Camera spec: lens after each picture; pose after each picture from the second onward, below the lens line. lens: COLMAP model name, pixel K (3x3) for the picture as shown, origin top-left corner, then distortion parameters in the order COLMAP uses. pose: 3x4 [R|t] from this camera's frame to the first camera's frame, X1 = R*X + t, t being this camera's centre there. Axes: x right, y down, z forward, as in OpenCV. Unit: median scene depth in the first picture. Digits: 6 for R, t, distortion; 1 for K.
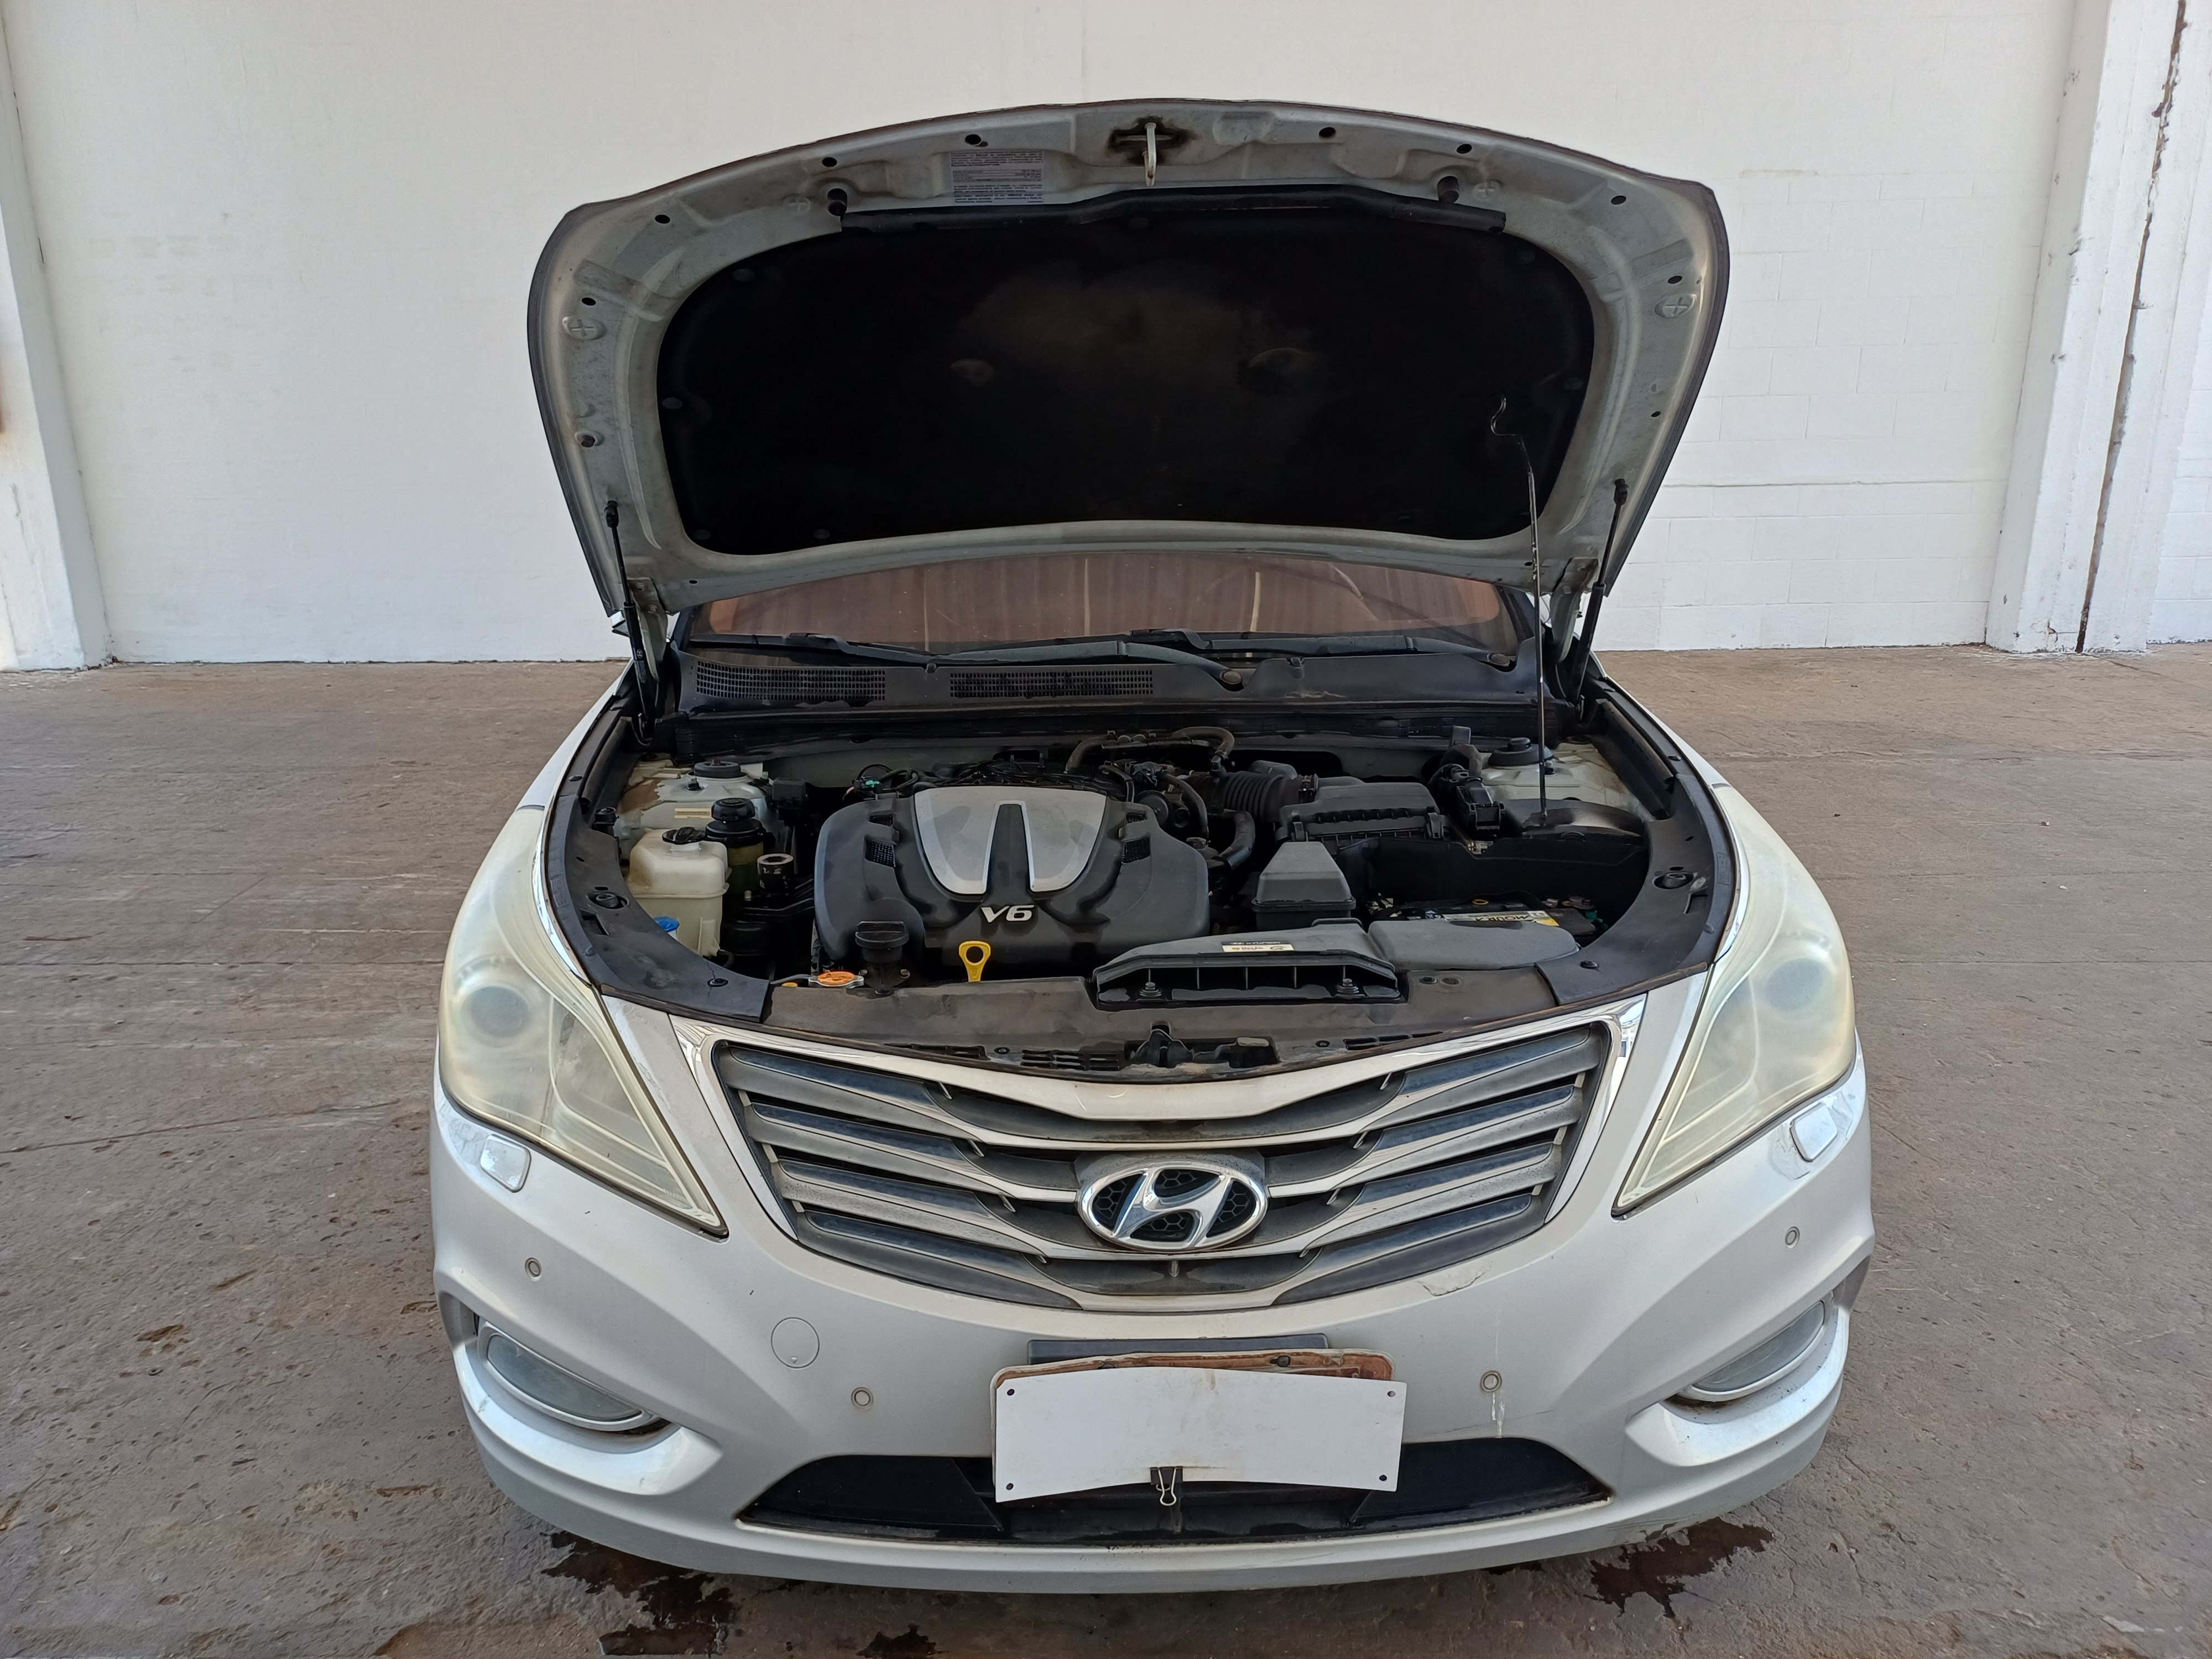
lens RADIAL K [[1614.9, 0, 1084.0], [0, 1614.9, 839.7], [0, 0, 1]] dist [0.057123, -0.042488]
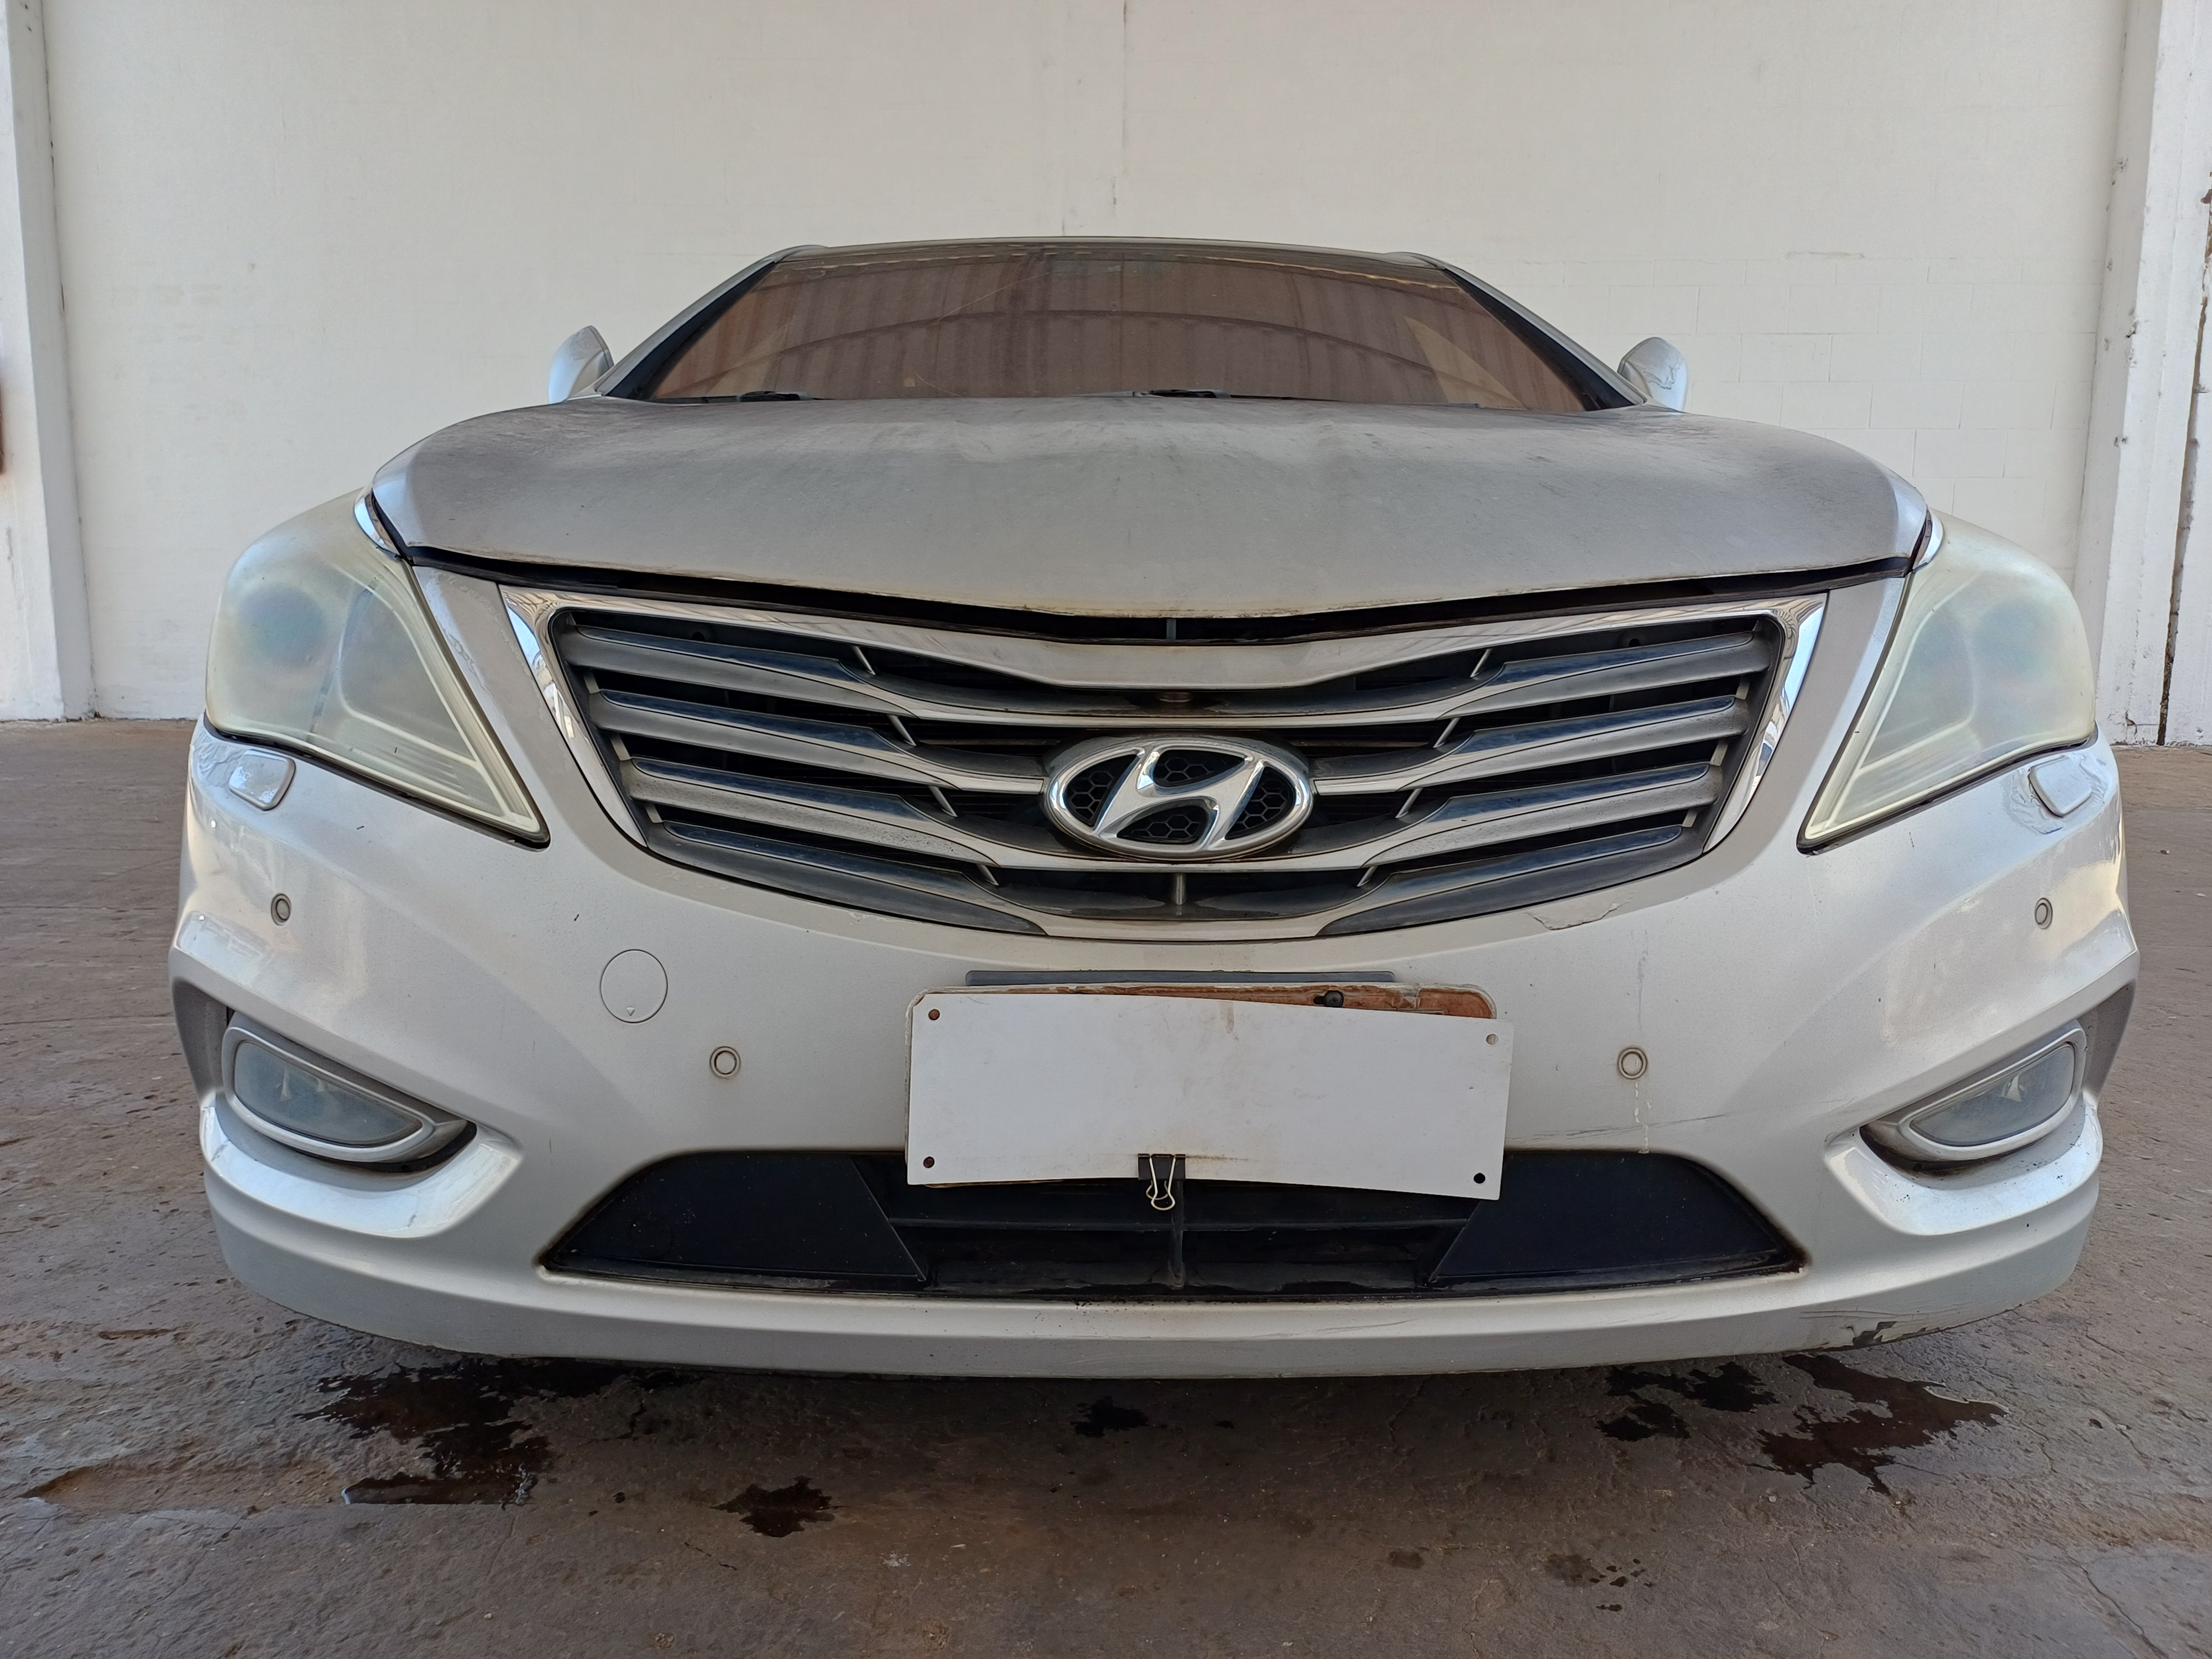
lens RADIAL K [[1614.9, 0, 1120.5], [0, 1614.9, 825.9], [0, 0, 1]] dist [0.057123, -0.042488]
pose [[0.999788, 0.020536, -0.001329, 0.026782], [-0.020533, 0.991081, -0.131673, 0.288484], [-0.001387, 0.131672, 0.991292, 0.263989]]
